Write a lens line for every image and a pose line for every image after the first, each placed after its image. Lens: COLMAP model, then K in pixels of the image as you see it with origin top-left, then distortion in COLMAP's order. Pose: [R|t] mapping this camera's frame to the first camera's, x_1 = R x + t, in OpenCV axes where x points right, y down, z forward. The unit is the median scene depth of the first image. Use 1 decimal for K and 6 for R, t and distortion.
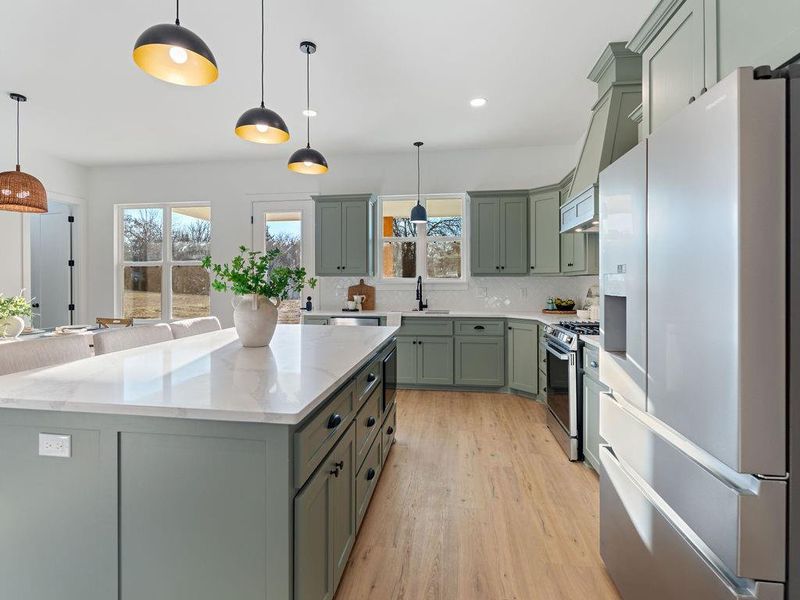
lens RADIAL K [[402.8, 0, 396.9], [0, 402.8, 278.7], [0, 0, 1]] dist [-0.006527, 0.002466]
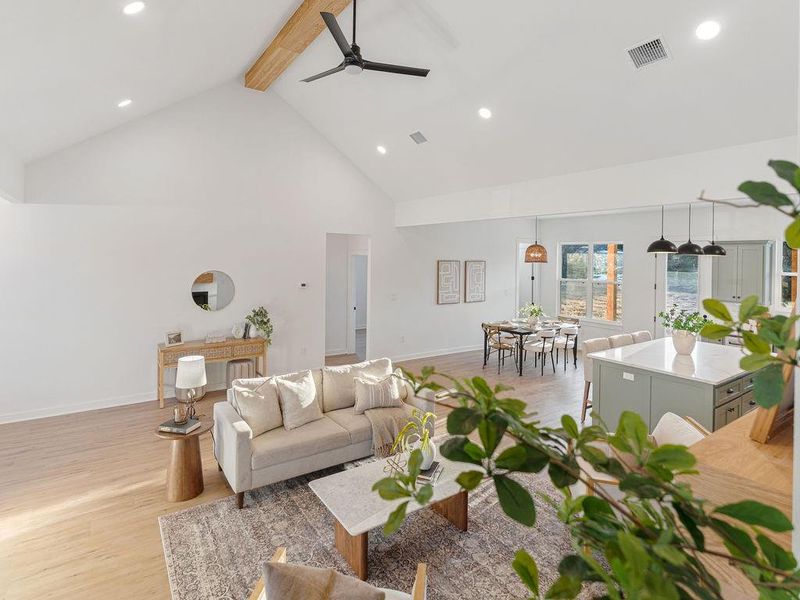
lens RADIAL K [[402.8, 0, 401.1], [0, 402.8, 263.4], [0, 0, 1]] dist [-0.006527, 0.002466]
pose [[0.670496, 0.016742, -0.741724, 0.103785], [-0.013114, 0.999857, 0.010714, -0.149998], [0.741797, 0.002543, 0.670620, -0.733211]]
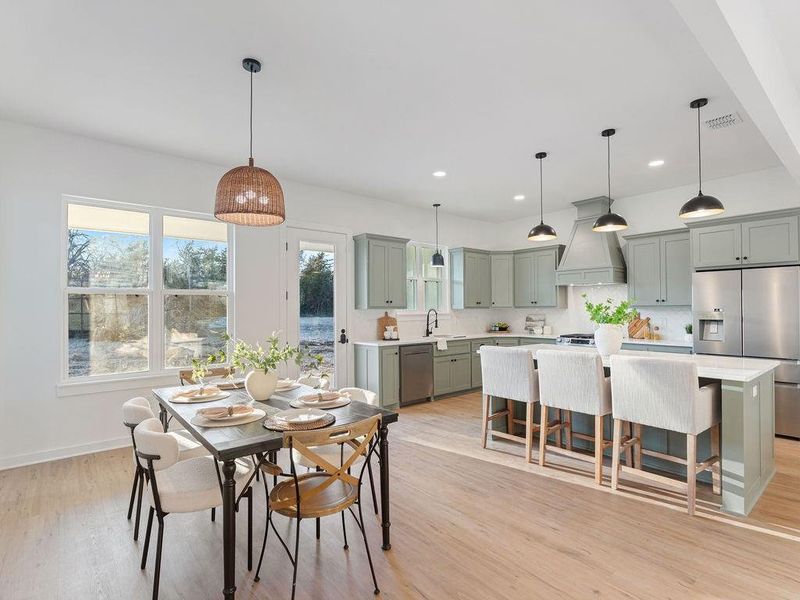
lens RADIAL K [[402.8, 0, 399.5], [0, 402.8, 298.8], [0, 0, 1]] dist [-0.006527, 0.002466]
pose [[0.668005, 0.014116, 0.744023, -1.046144], [-0.001663, 0.999846, -0.017476, -0.017256], [-0.744155, 0.010436, 0.667926, 0.262076]]
